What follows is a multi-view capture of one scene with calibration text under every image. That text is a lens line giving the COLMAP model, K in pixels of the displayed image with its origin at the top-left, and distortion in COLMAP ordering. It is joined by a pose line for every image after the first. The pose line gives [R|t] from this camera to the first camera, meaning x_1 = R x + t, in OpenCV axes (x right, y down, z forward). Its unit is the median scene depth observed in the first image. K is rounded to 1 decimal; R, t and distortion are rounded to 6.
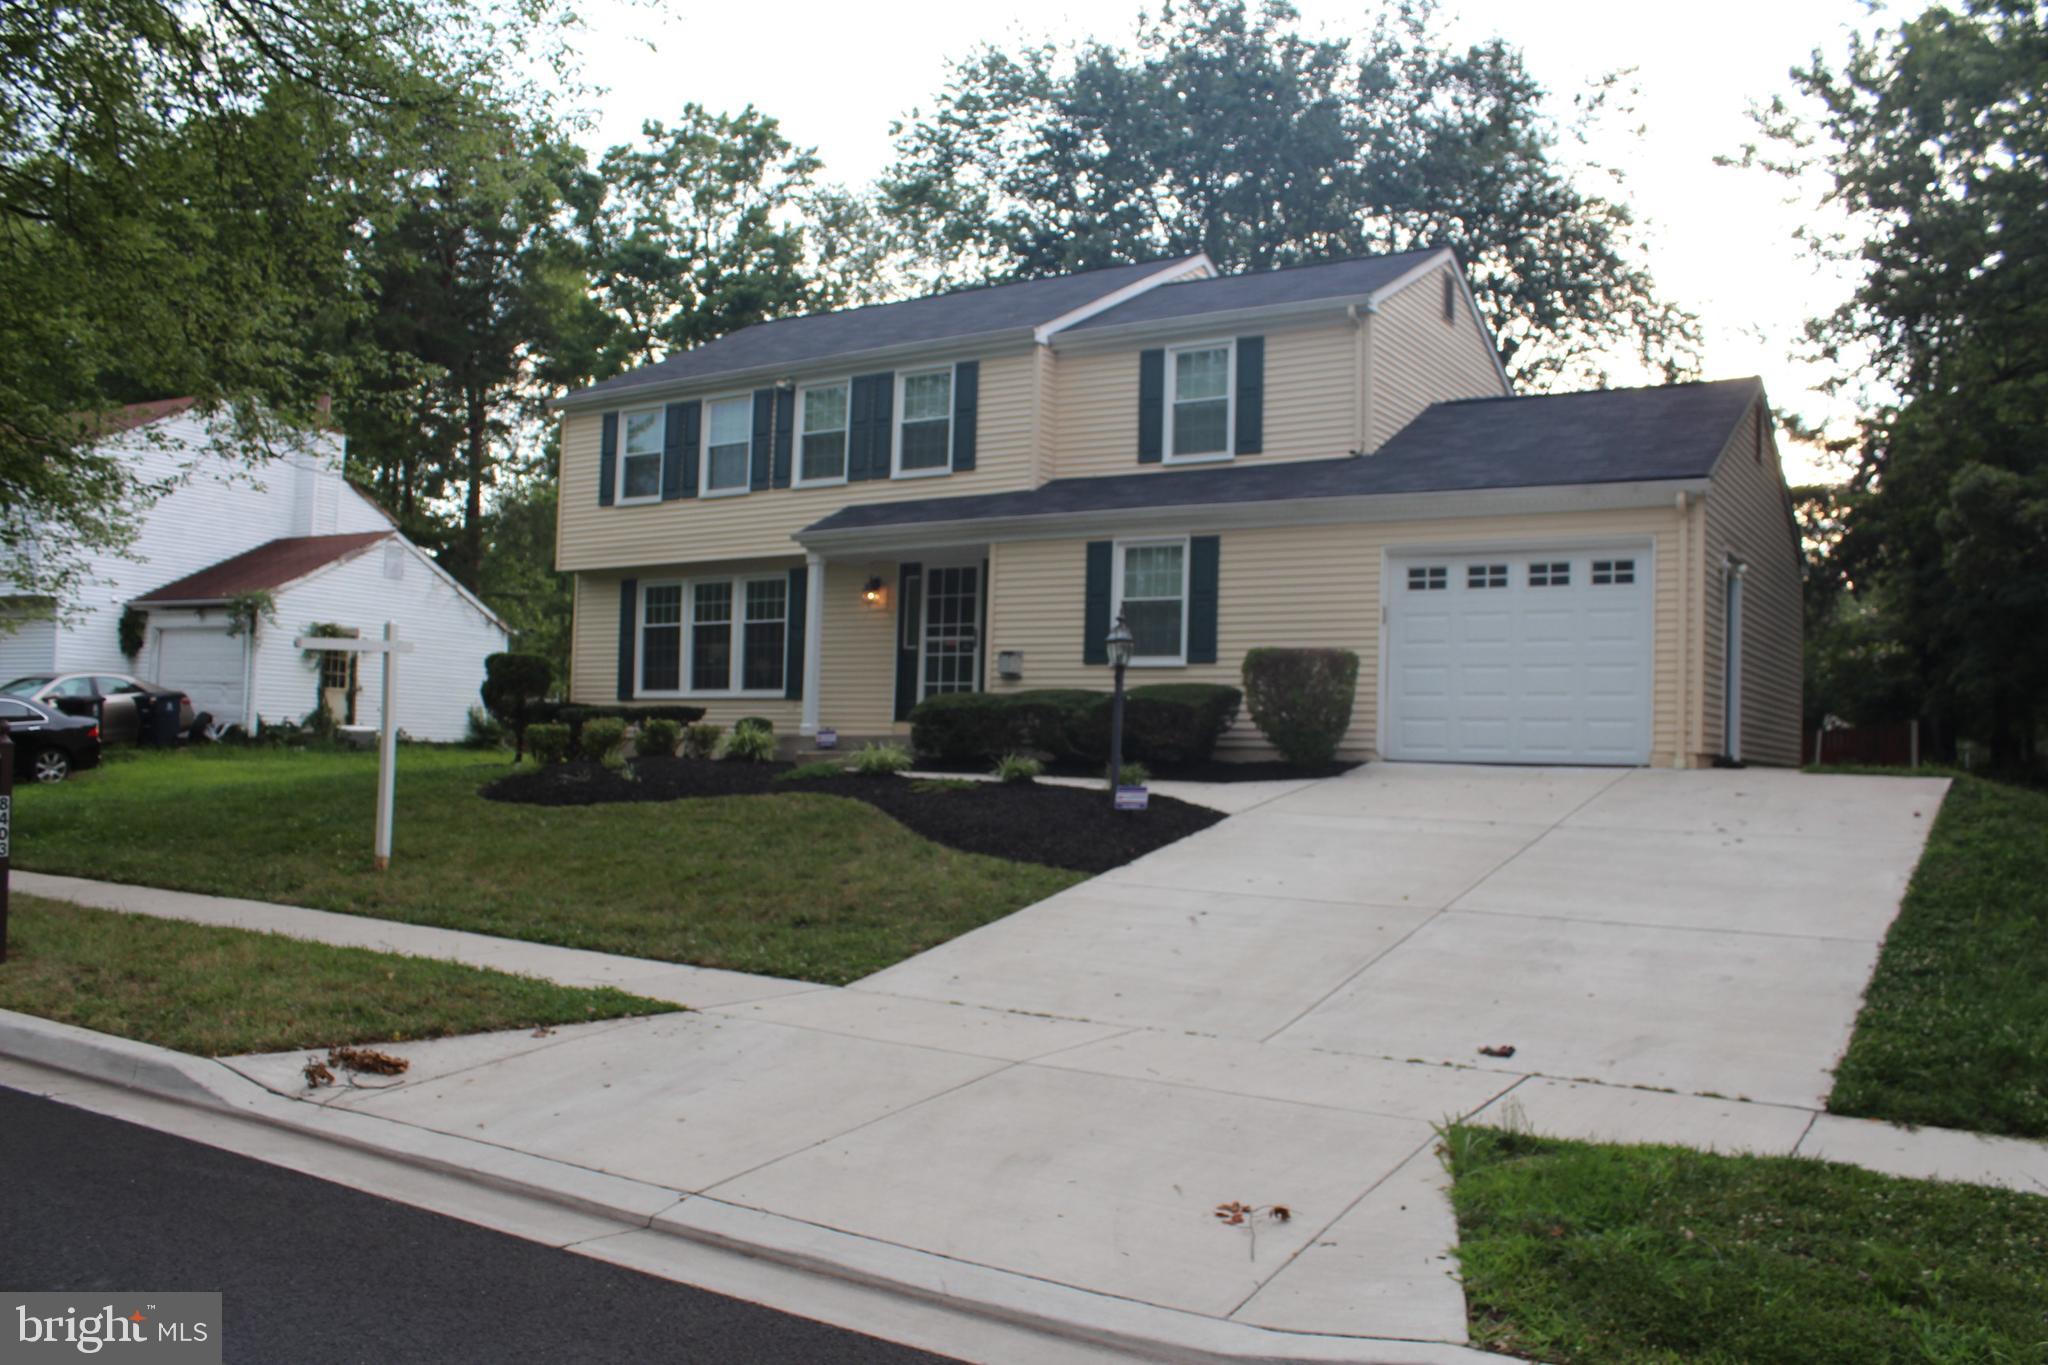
lens RADIAL K [[1690.0, 0, 1024.0], [0, 1690.0, 682.5], [0, 0, 1]] dist [-0.154145, 0.136505]
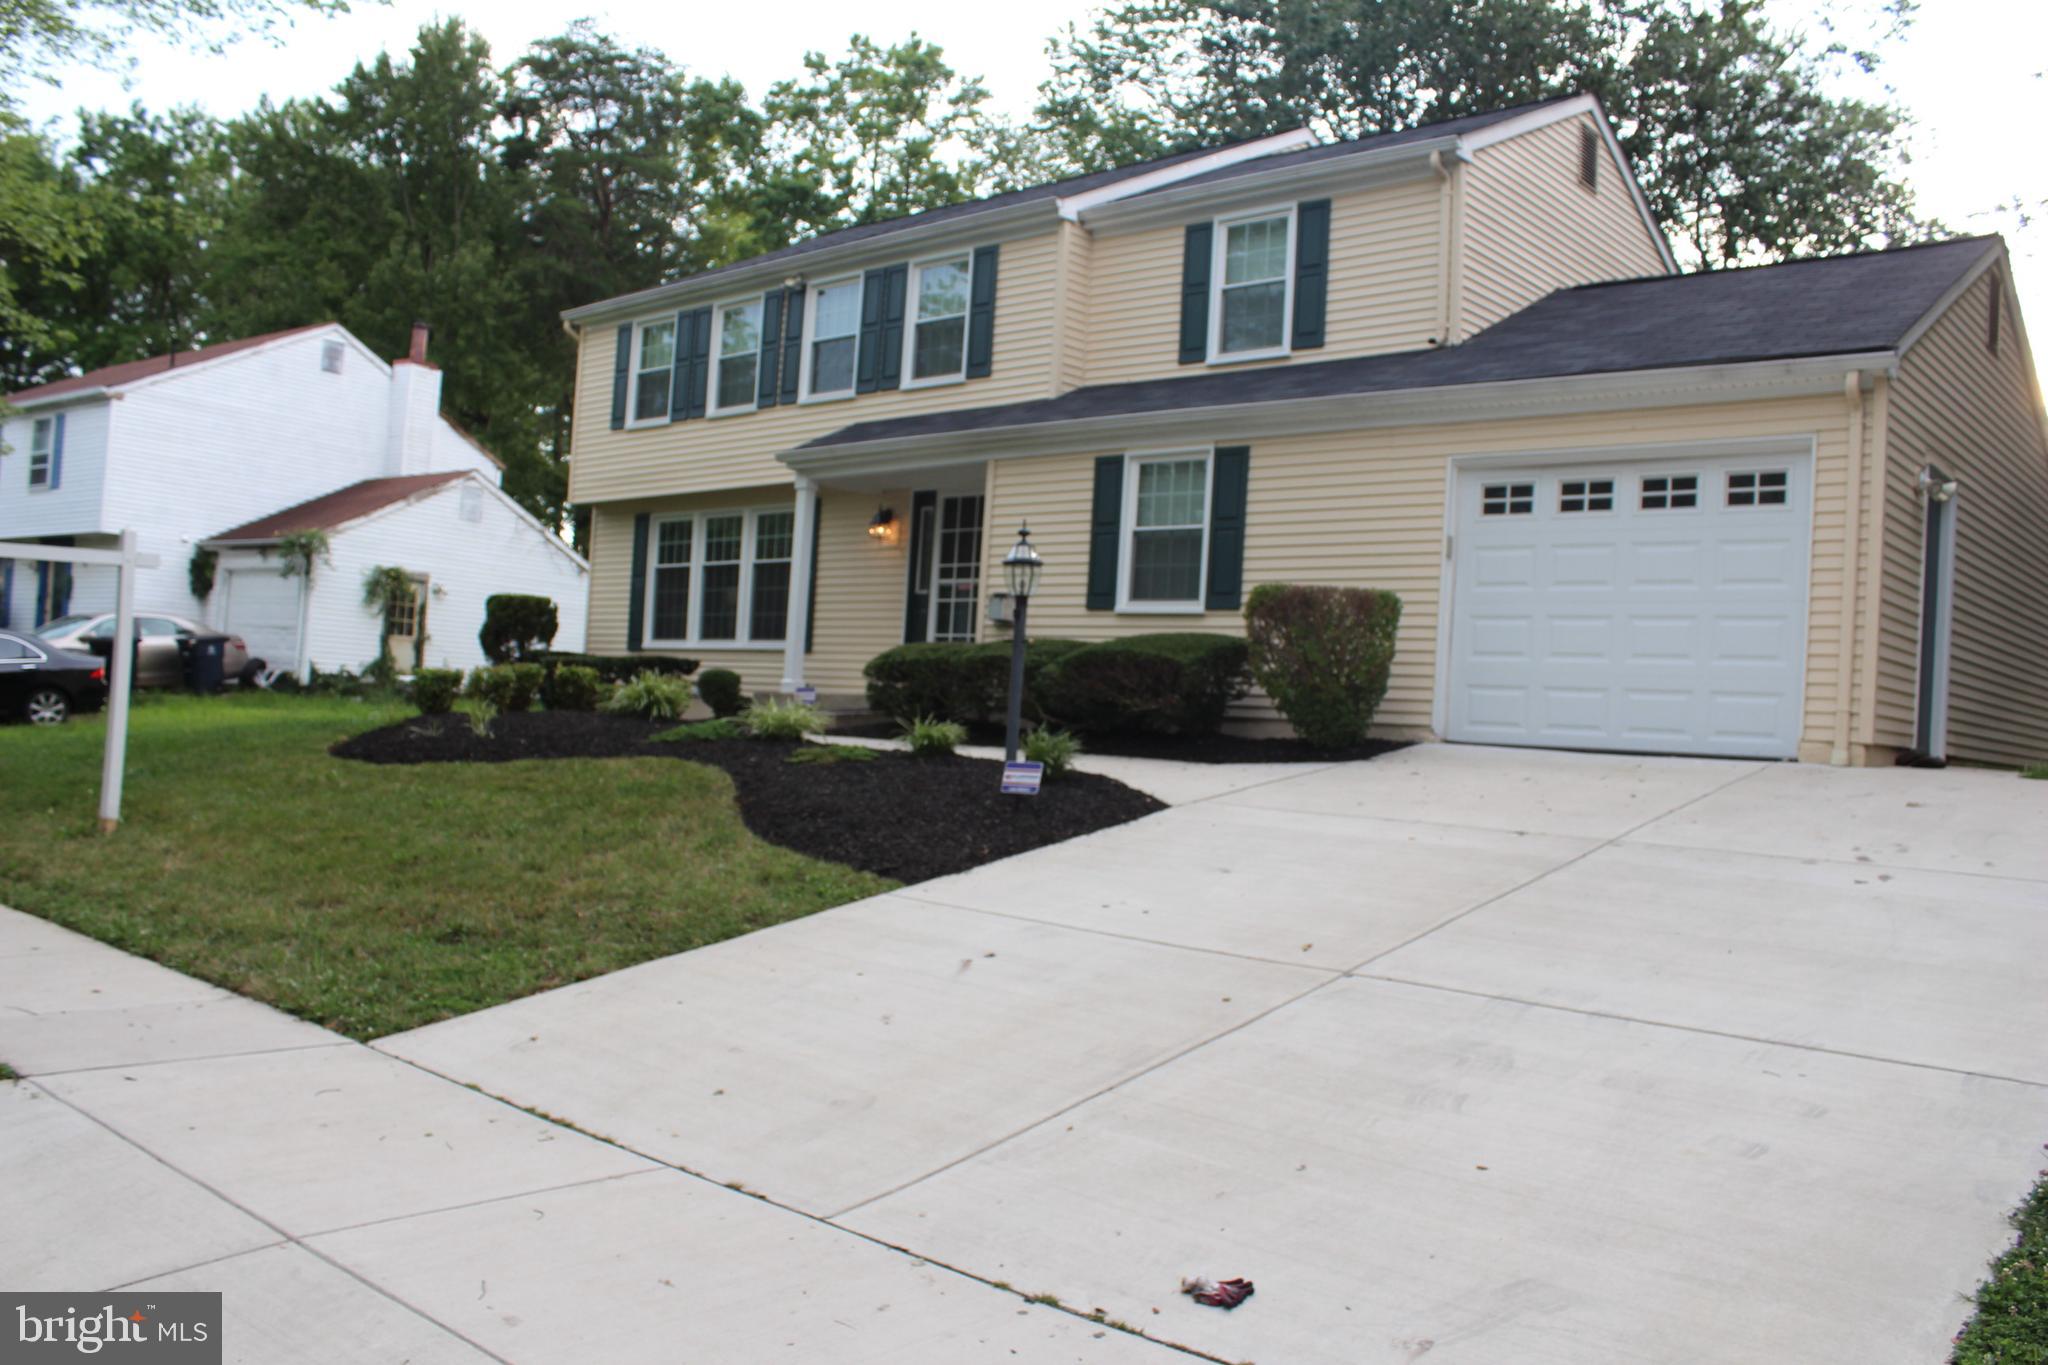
lens RADIAL K [[1690.0, 0, 1024.0], [0, 1690.0, 682.5], [0, 0, 1]] dist [-0.154145, 0.136505]
pose [[0.988240, 0.026301, -0.150631, 0.109668], [-0.024365, 0.999595, 0.014683, 0.010616], [0.150956, -0.010840, 0.988481, 0.180004]]
